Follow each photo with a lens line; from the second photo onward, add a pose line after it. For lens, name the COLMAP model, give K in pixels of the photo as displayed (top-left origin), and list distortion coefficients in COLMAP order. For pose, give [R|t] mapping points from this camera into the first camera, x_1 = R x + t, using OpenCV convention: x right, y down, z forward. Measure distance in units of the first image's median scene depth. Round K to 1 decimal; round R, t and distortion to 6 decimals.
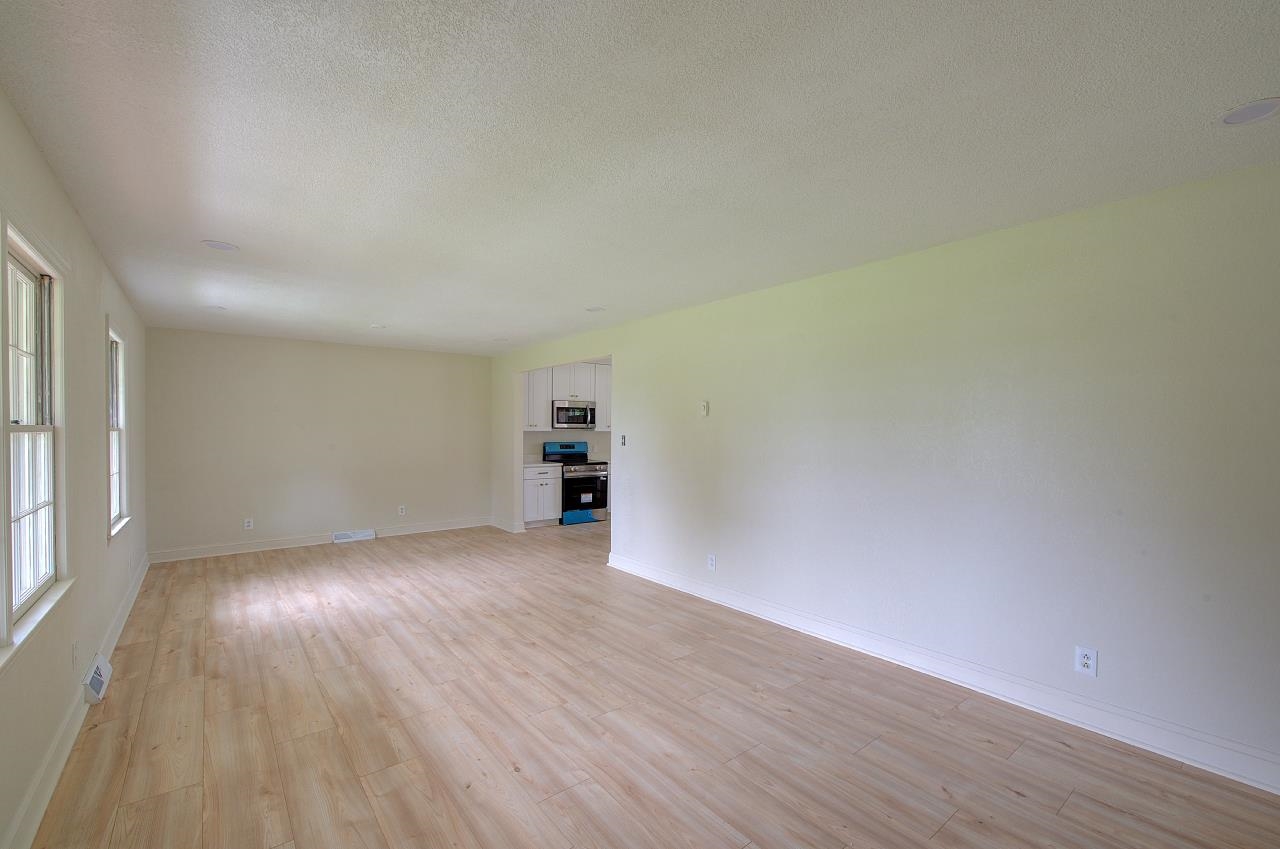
lens RADIAL K [[543.2, 0, 648.8], [0, 543.2, 437.7], [0, 0, 1]] dist [0.000893, 0.000386]
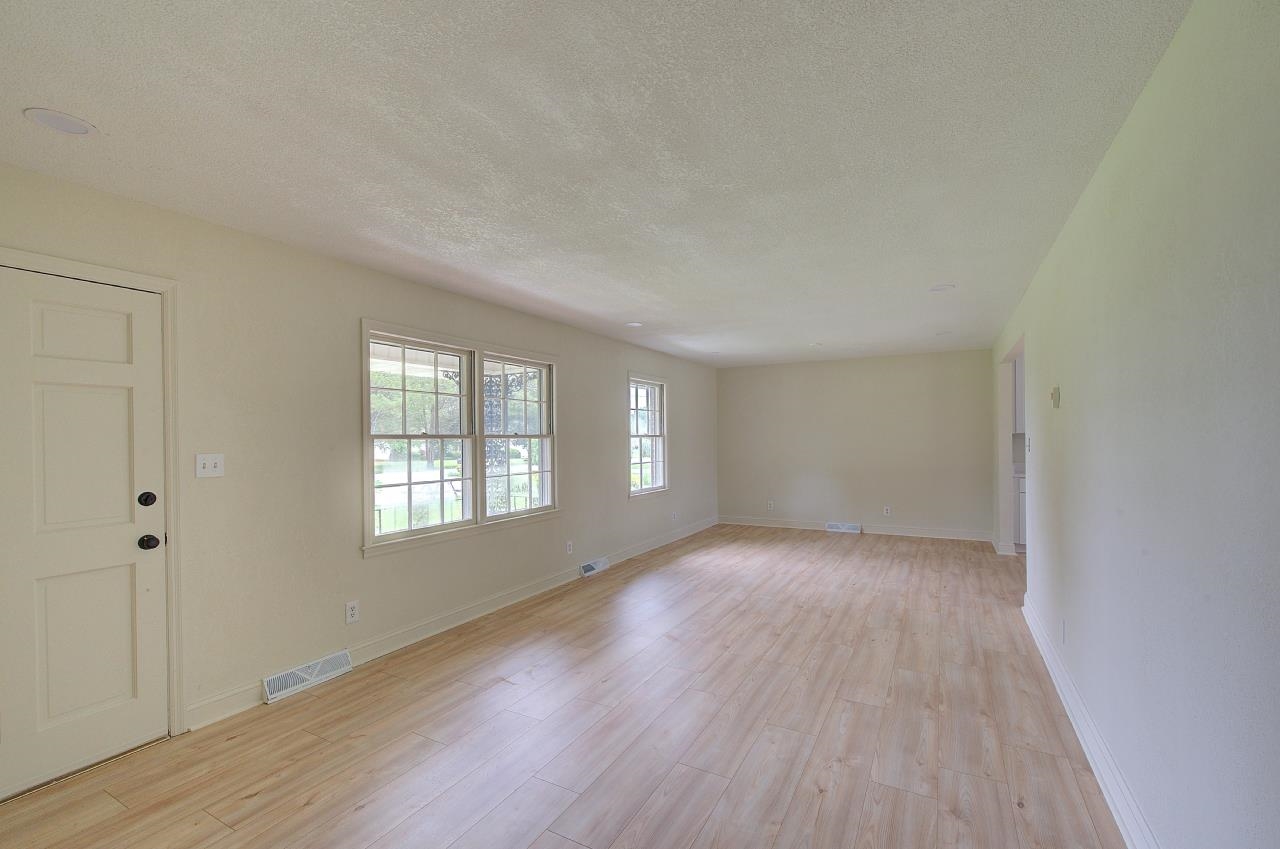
lens RADIAL K [[543.2, 0, 648.8], [0, 543.2, 437.7], [0, 0, 1]] dist [0.000893, 0.000386]
pose [[0.385794, -0.006092, -0.922565, 0.609853], [0.000055, 0.999978, -0.006580, 0.000486], [0.922585, 0.002488, 0.385786, 0.322670]]
